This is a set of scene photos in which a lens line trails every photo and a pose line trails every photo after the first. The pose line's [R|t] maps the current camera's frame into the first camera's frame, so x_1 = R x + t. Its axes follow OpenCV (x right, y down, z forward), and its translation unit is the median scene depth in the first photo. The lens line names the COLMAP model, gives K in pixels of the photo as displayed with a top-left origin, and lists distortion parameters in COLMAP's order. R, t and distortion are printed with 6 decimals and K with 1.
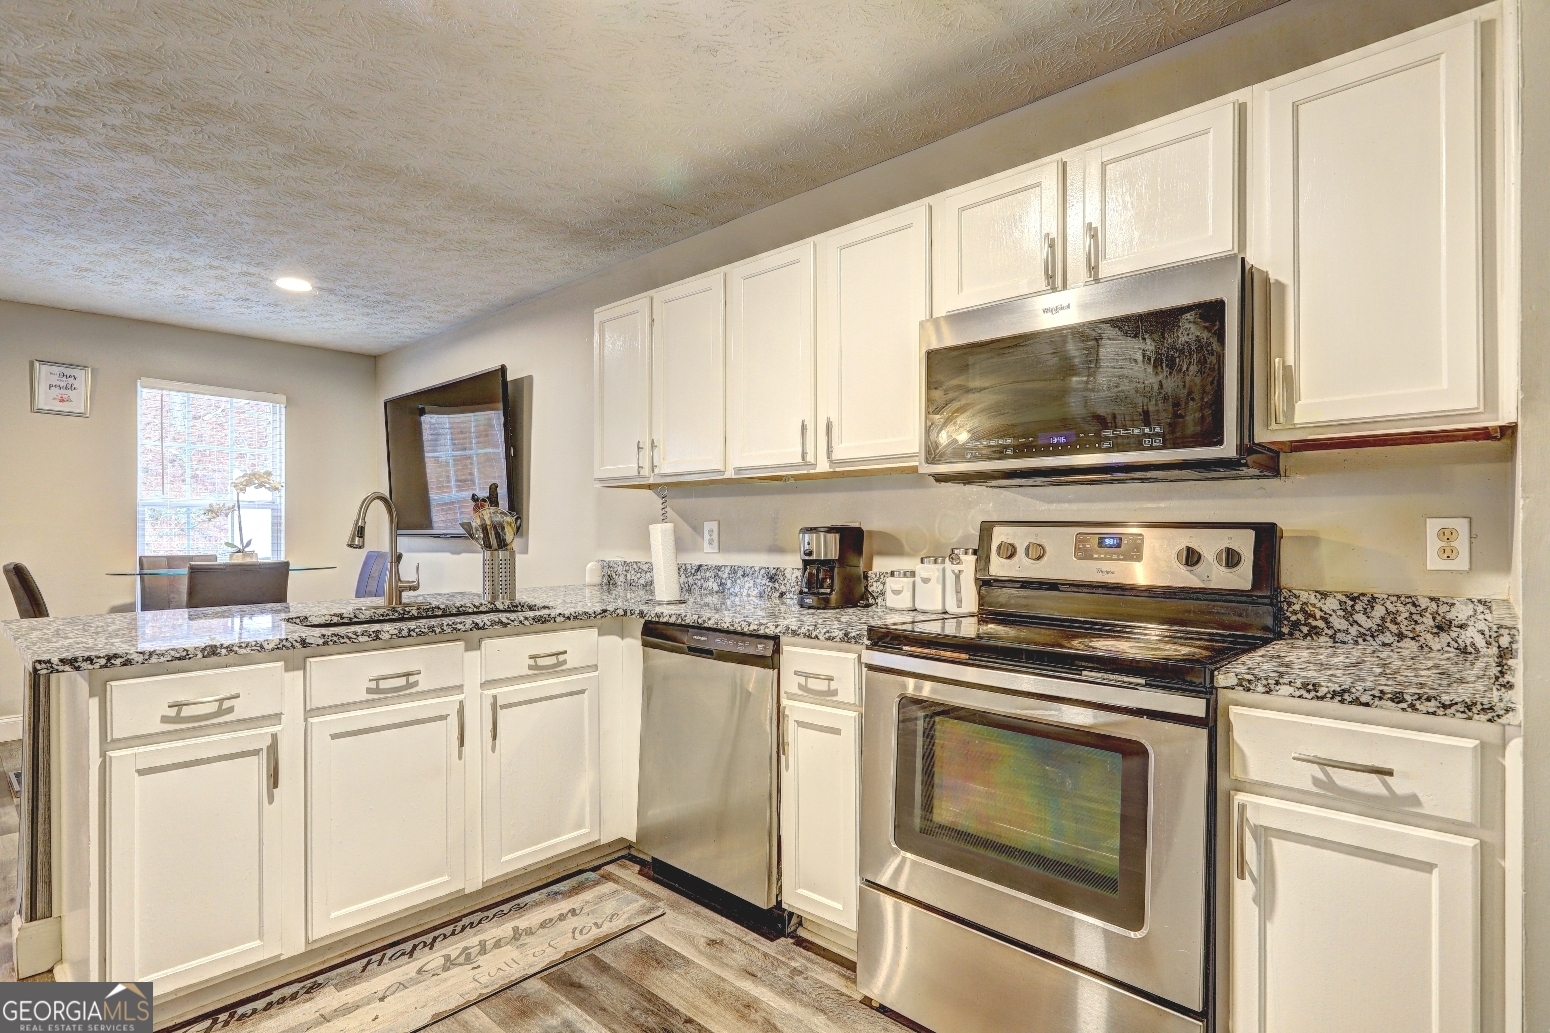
lens RADIAL K [[780.3, 0, 775.2], [0, 780.3, 531.5], [0, 0, 1]] dist [-0.000201, 0.001088]
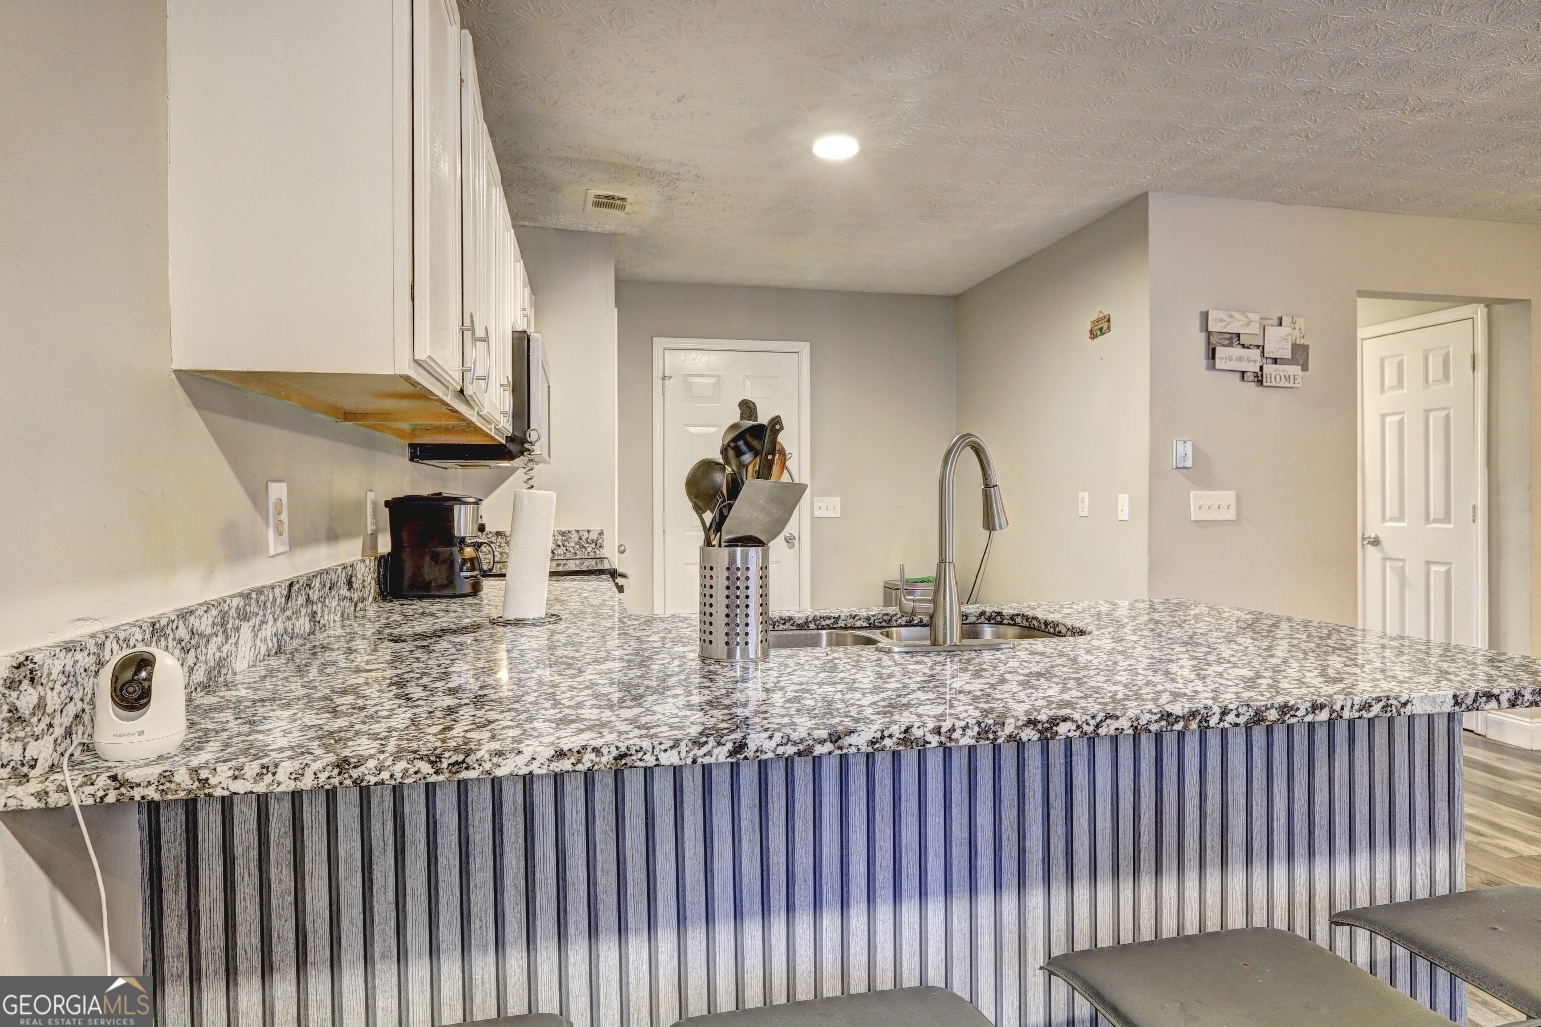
lens RADIAL K [[862.9, 0, 769.0], [0, 862.9, 496.9], [0, 0, 1]] dist [-0.001008, -0.000526]
pose [[-0.810926, 0.003658, 0.585137, -0.590367], [0.005107, 0.999987, 0.000827, -0.004396], [-0.585126, 0.003659, -0.810934, 1.236829]]
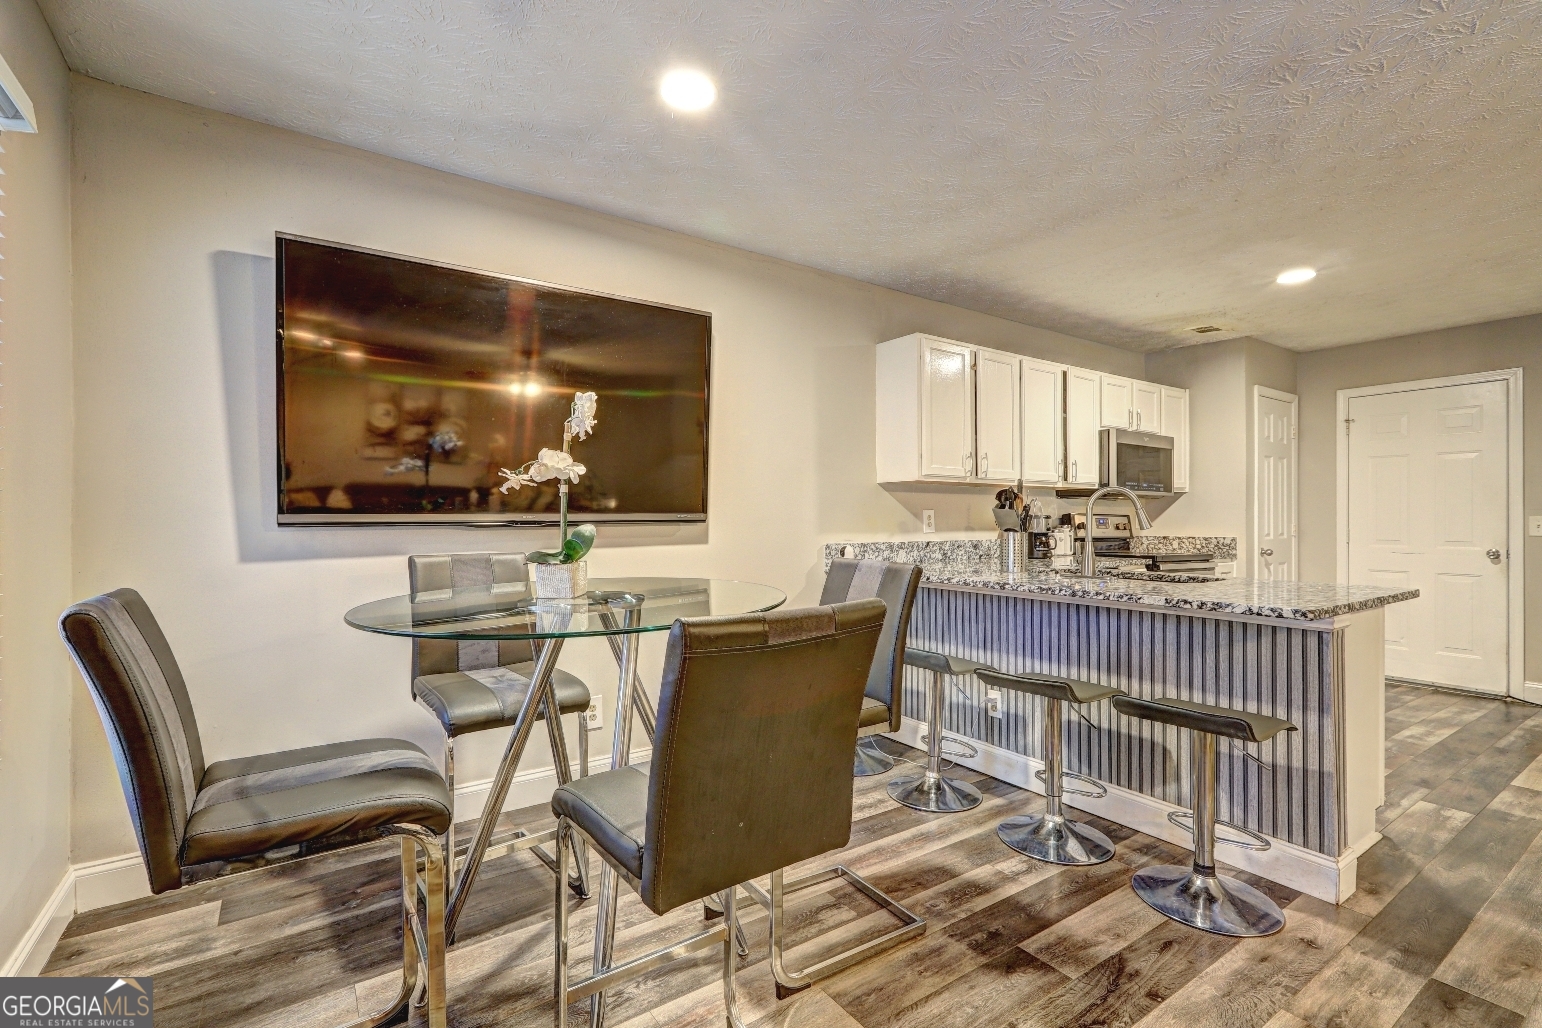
lens RADIAL K [[702.1, 0, 766.2], [0, 702.1, 517.0], [0, 0, 1]] dist [-0.001306, 0.000779]
pose [[0.234453, 0.002284, 0.972125, -1.377278], [0.000558, 0.999997, -0.002484, 0.001958], [-0.972127, 0.001125, 0.234451, 0.993581]]
